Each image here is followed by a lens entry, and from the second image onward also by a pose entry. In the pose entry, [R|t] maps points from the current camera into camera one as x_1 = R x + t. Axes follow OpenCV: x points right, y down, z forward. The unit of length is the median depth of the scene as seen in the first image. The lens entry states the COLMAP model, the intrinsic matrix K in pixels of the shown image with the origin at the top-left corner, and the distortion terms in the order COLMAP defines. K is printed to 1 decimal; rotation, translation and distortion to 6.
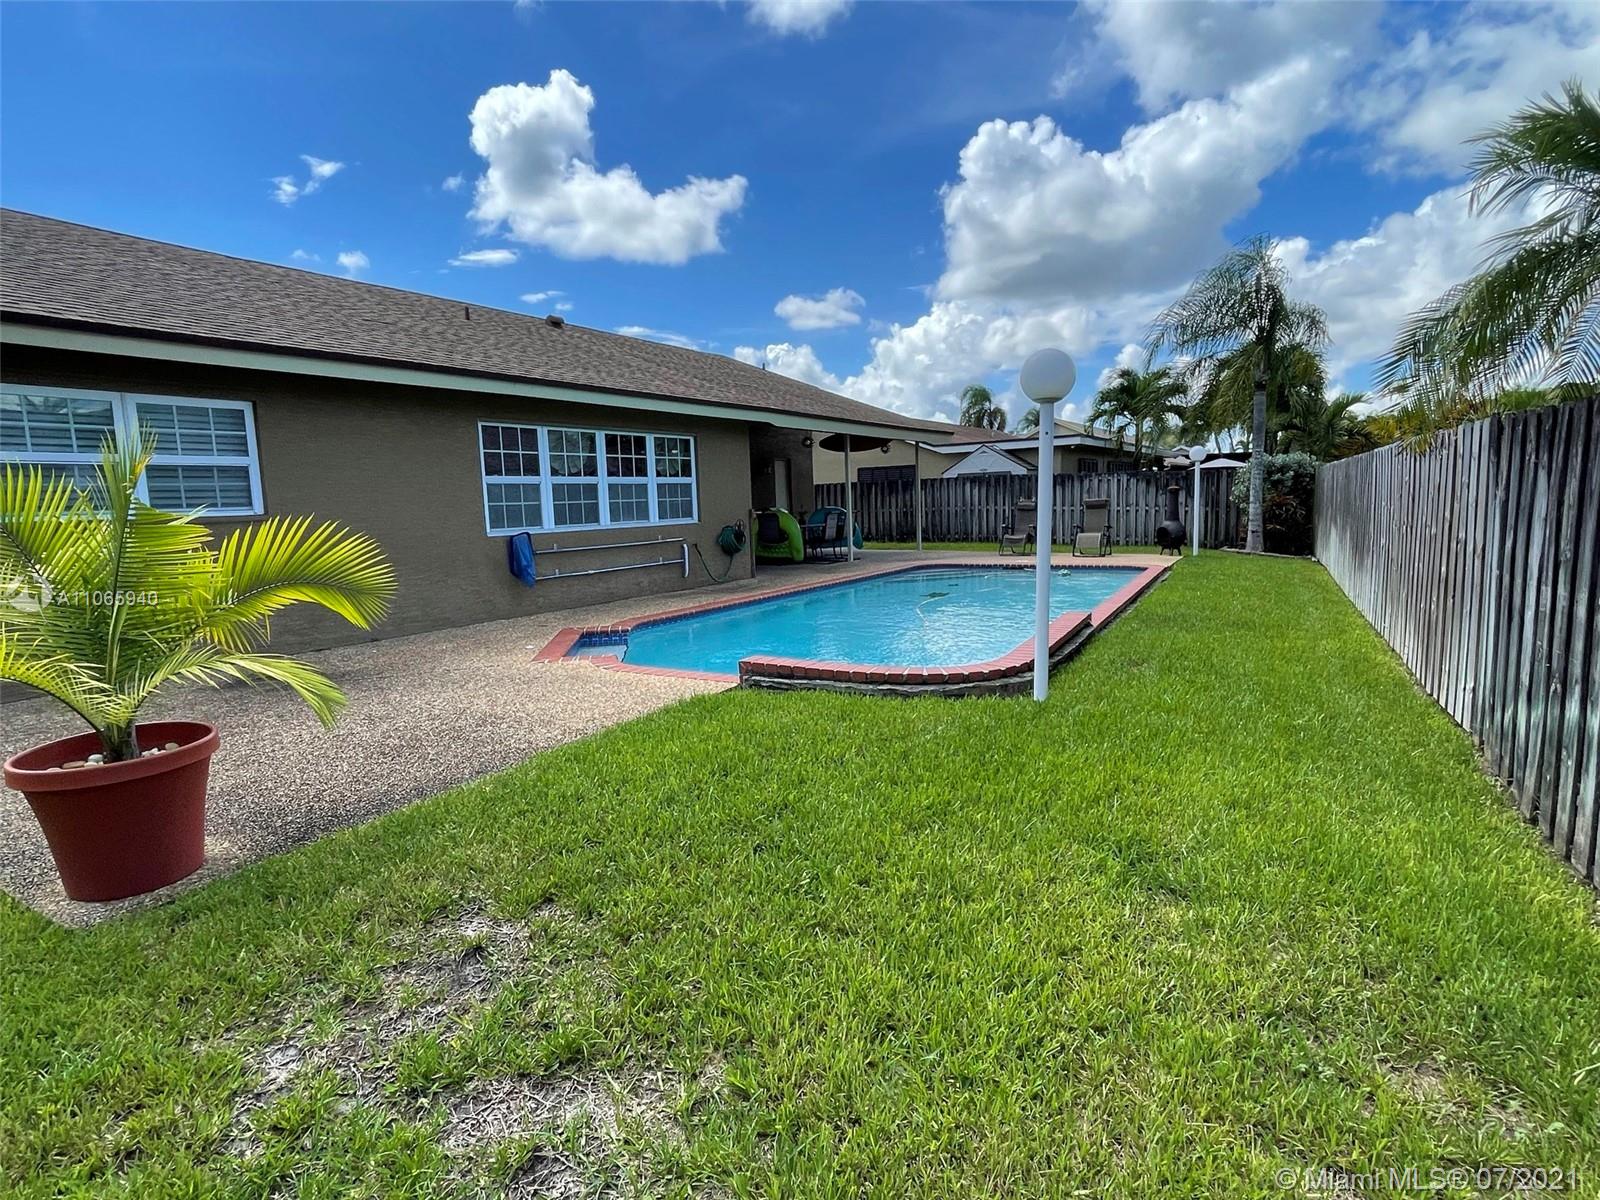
lens RADIAL K [[844.0, 0, 802.5], [0, 844.0, 593.1], [0, 0, 1]] dist [-0.017732, 0.008194]
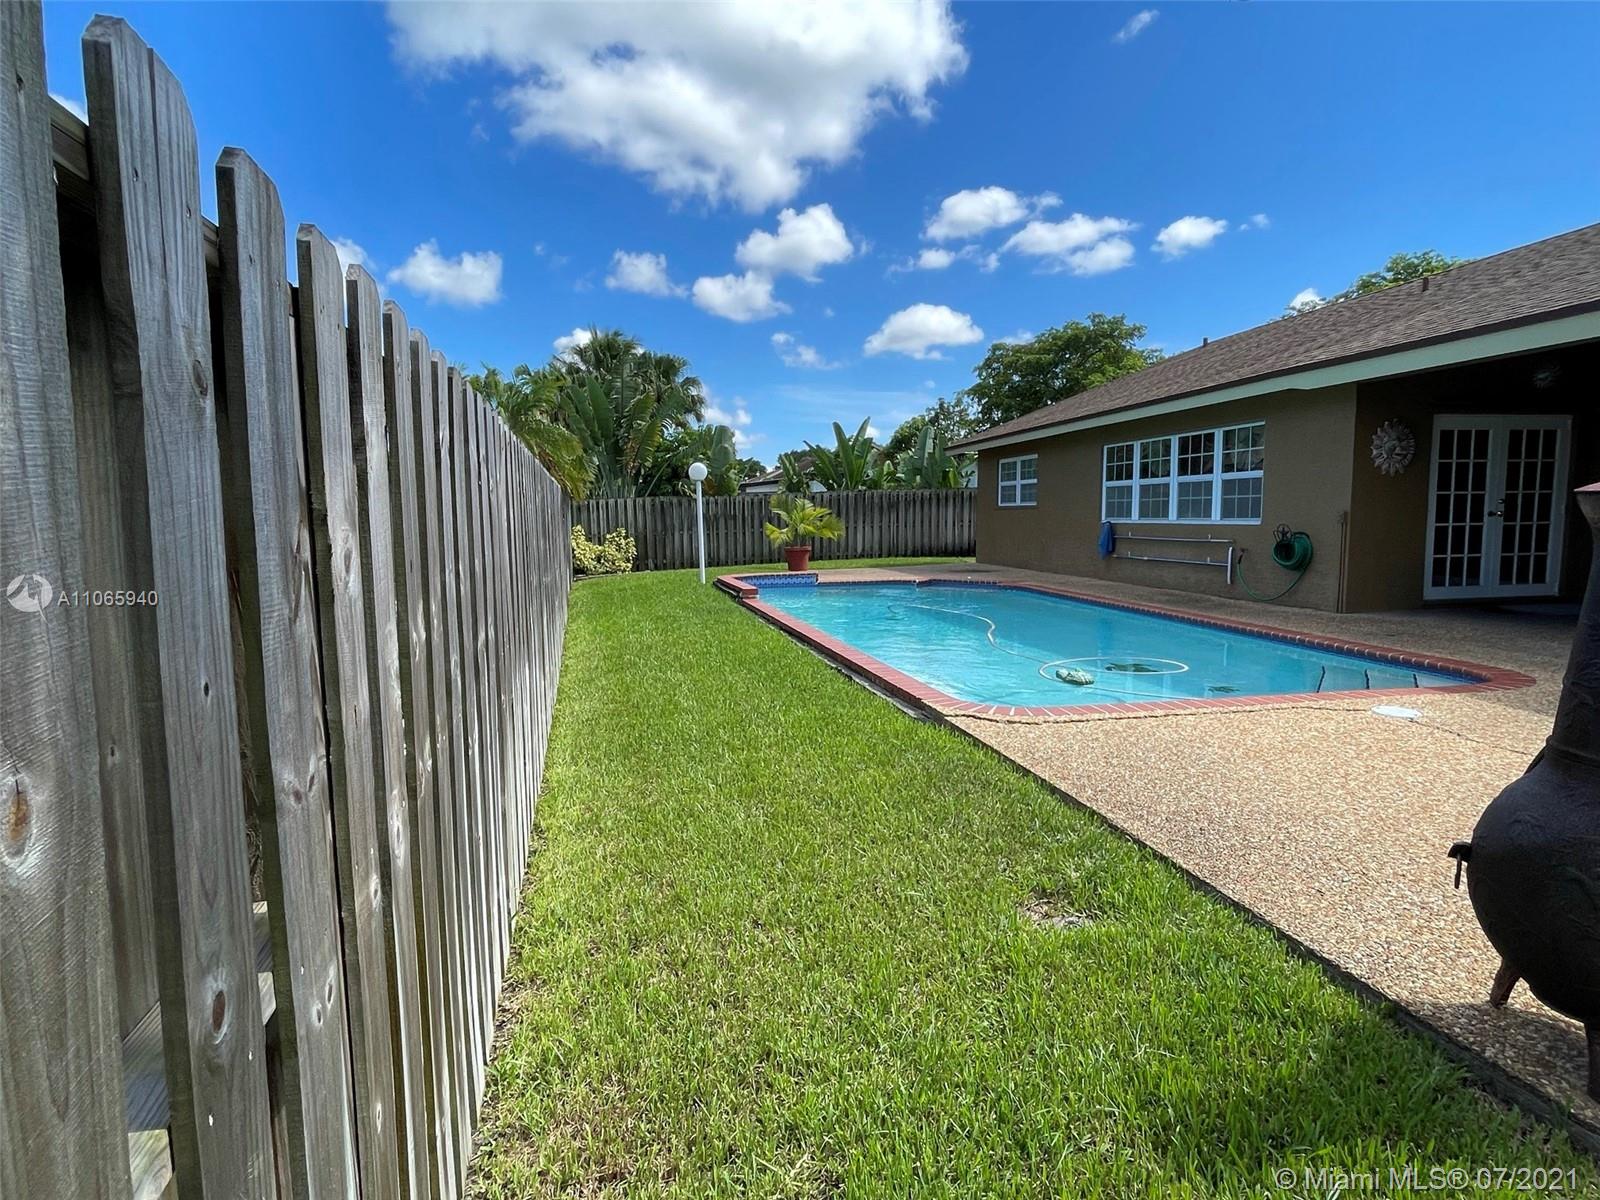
lens RADIAL K [[844.0, 0, 800.4], [0, 844.0, 594.3], [0, 0, 1]] dist [-0.017732, 0.008194]
pose [[-0.733639, 0.109451, -0.670667, 0.870883], [-0.035018, 0.979543, 0.198164, -0.185032], [0.678637, 0.168866, -0.714798, 1.455394]]
